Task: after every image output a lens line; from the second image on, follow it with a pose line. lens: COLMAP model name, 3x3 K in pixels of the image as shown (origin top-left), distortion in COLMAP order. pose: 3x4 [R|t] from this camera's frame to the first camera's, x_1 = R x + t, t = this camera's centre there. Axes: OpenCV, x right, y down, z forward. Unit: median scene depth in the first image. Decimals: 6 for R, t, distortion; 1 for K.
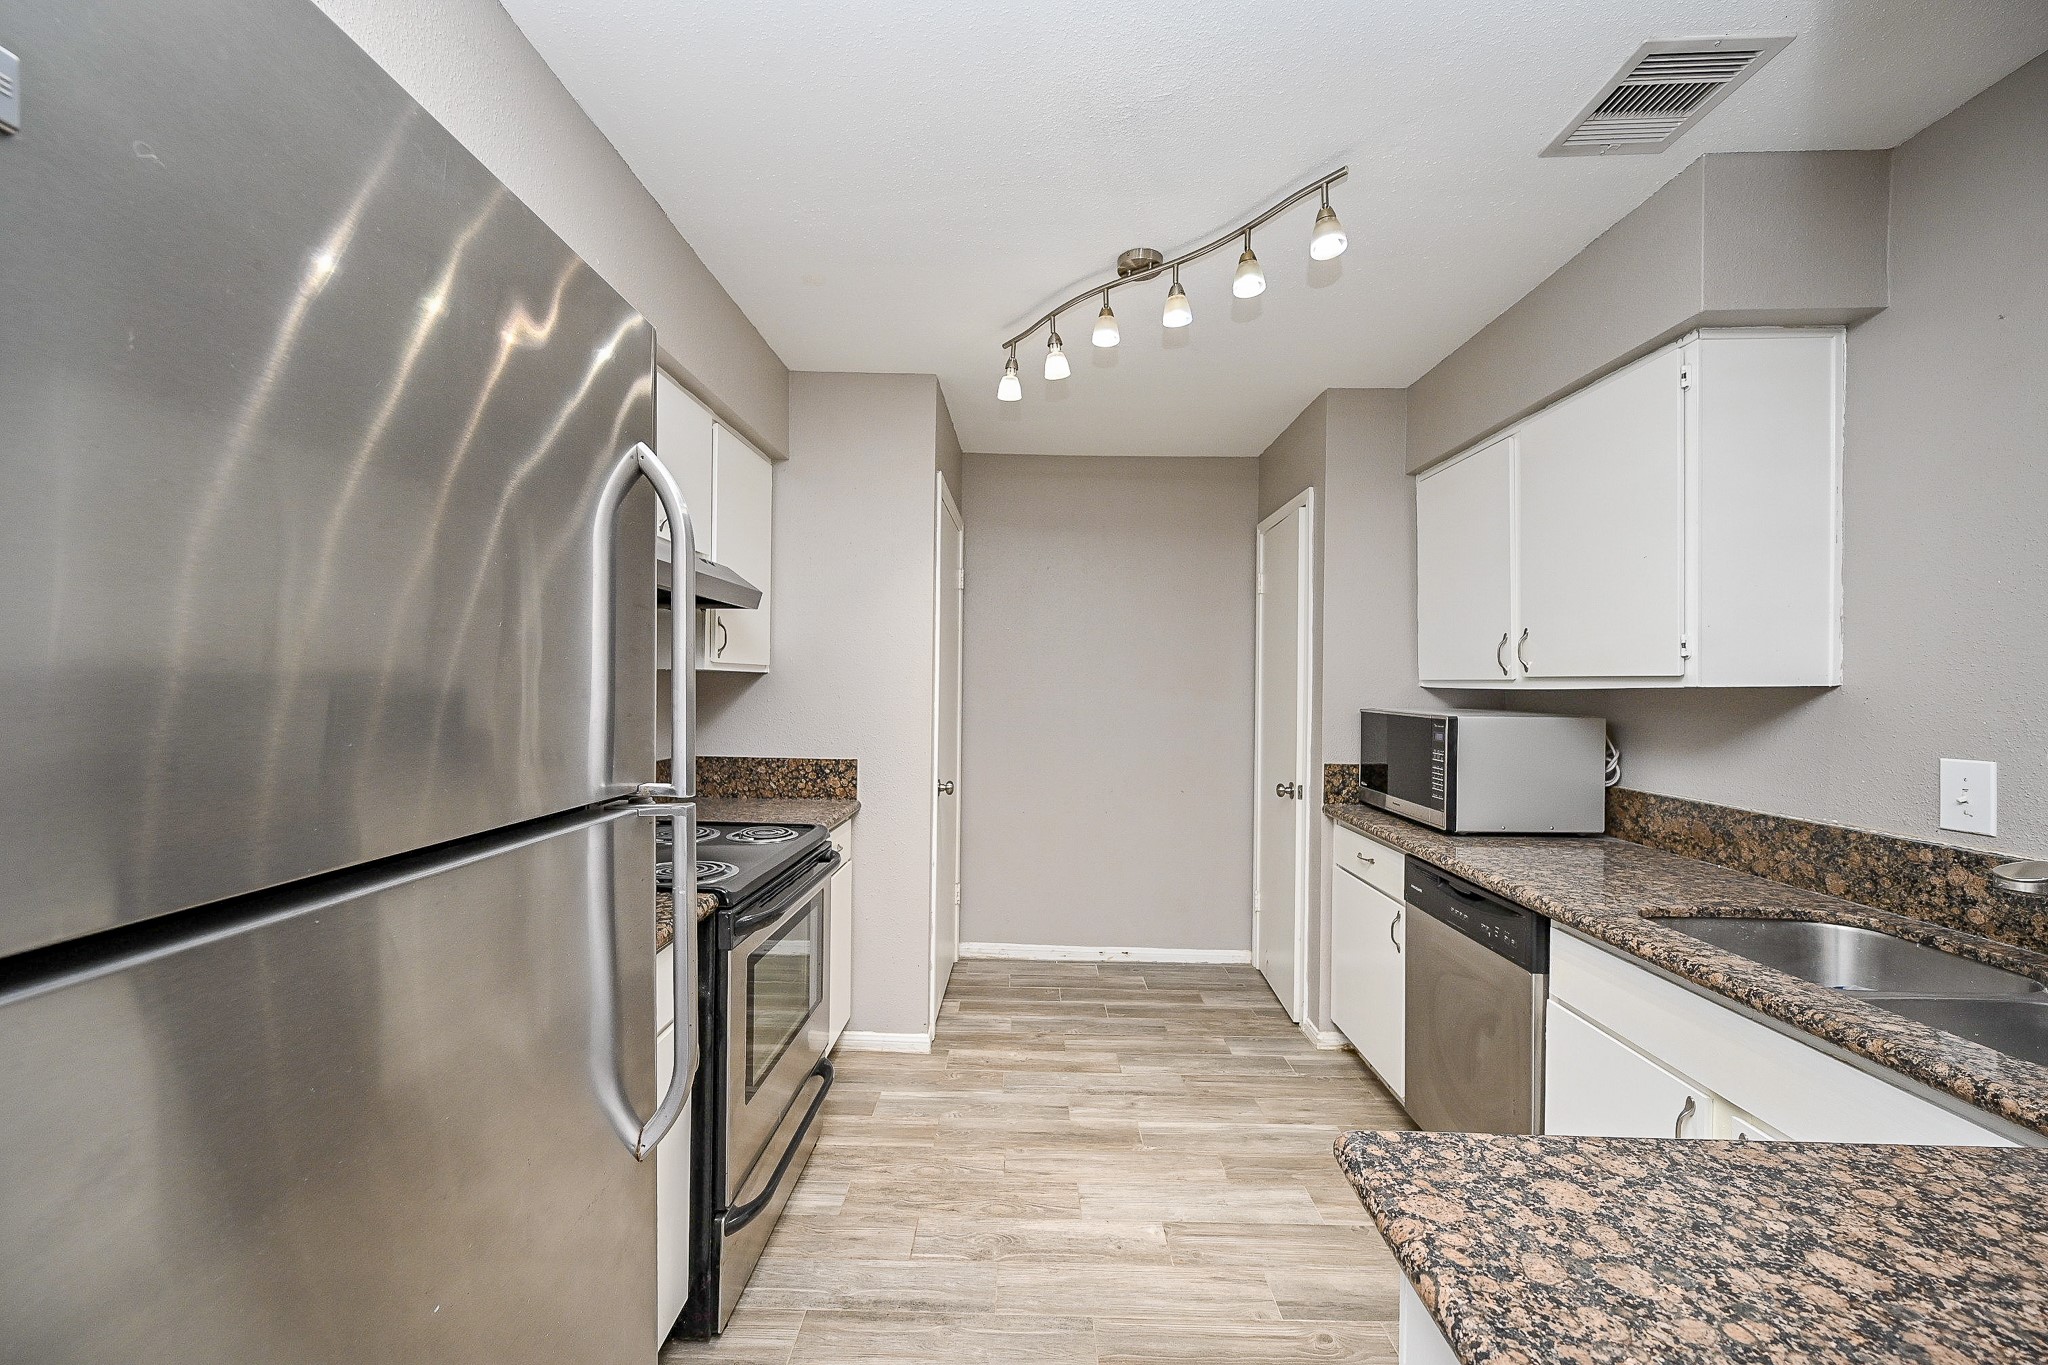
lens RADIAL K [[855.9, 0, 1019.3], [0, 855.9, 685.2], [0, 0, 1]] dist [-0.001249, 0.000316]
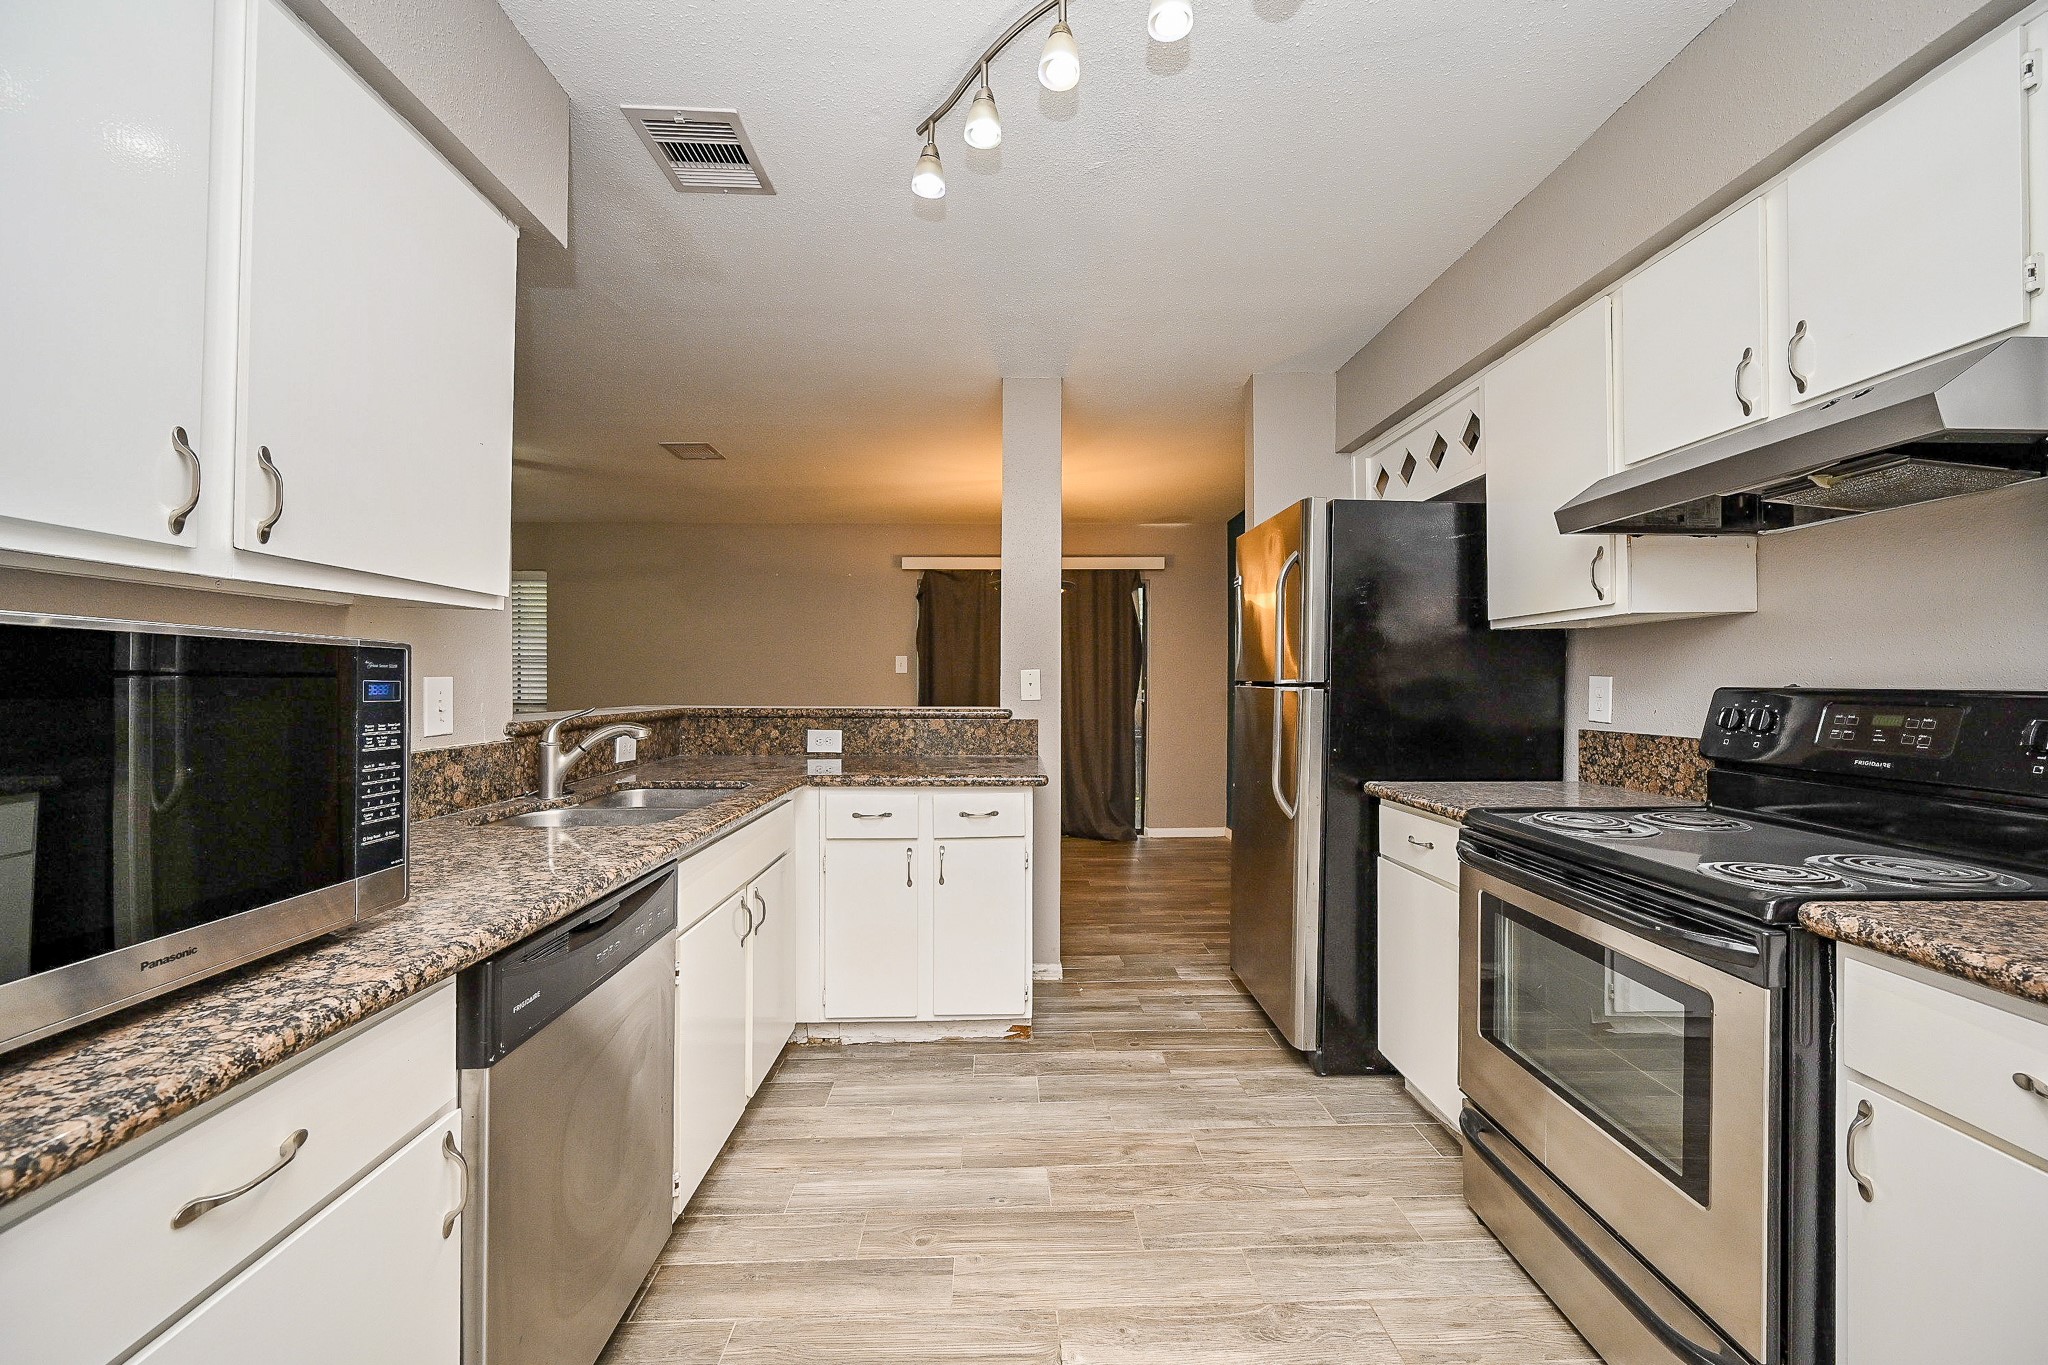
lens RADIAL K [[855.9, 0, 1034.3], [0, 855.9, 681.7], [0, 0, 1]] dist [-0.001249, 0.000316]
pose [[-0.998021, -0.010681, -0.061962, 0.250982], [-0.010442, 0.999937, -0.004176, 0.069889], [0.062002, -0.003521, -0.998070, 1.771003]]
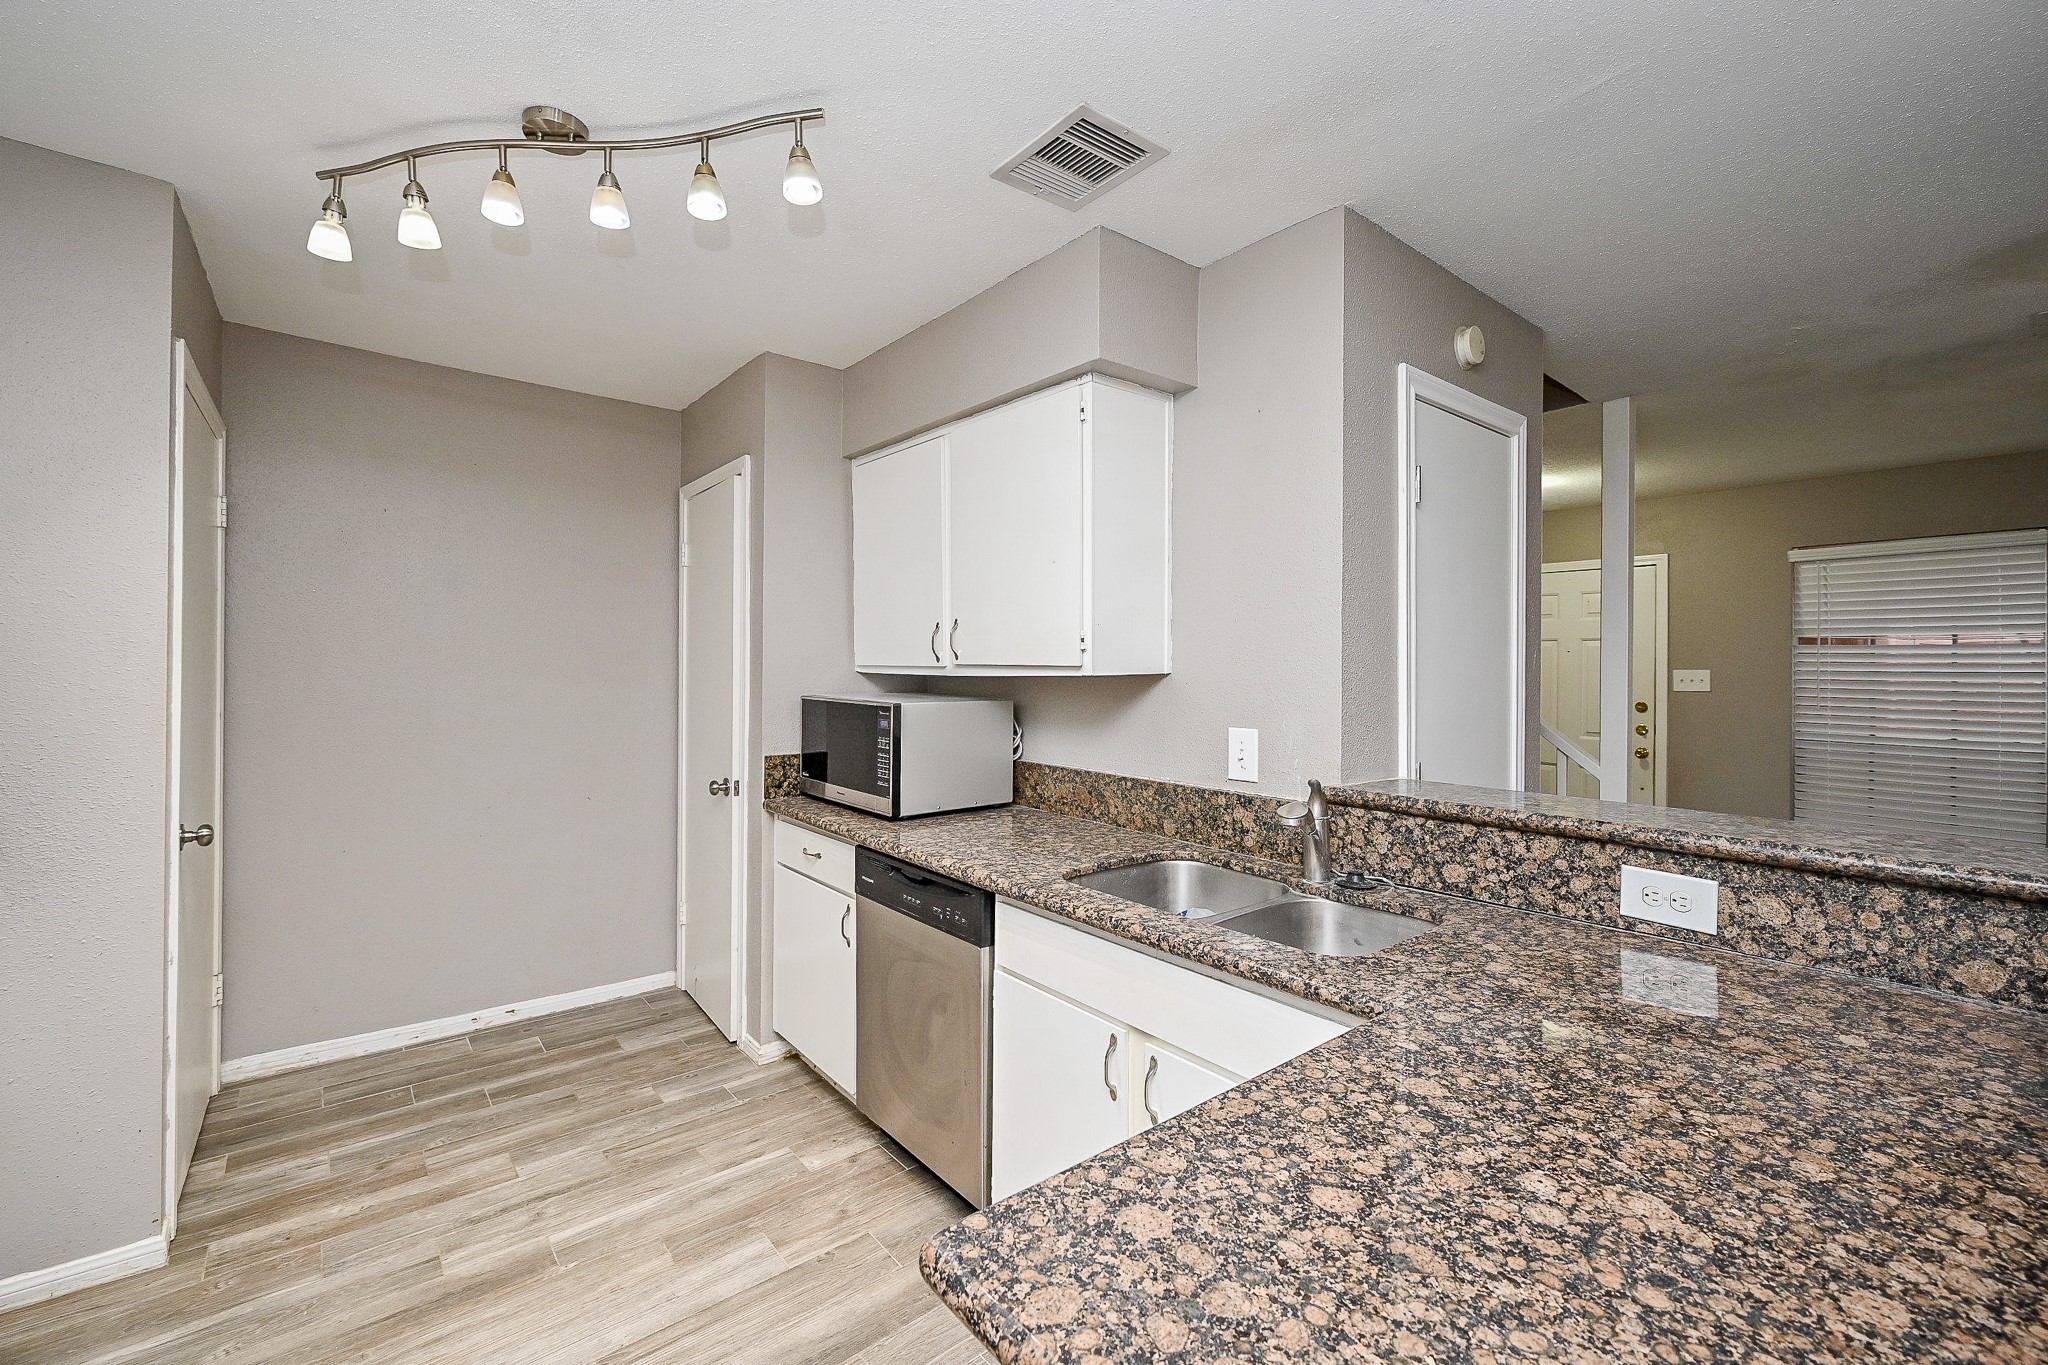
lens RADIAL K [[855.9, 0, 1027.1], [0, 855.9, 662.9], [0, 0, 1]] dist [-0.001249, 0.000316]
pose [[0.758041, -0.003244, 0.652198, -0.041388], [-0.002087, 0.999970, 0.007399, -0.020932], [-0.652203, -0.006970, 0.758012, 0.141589]]
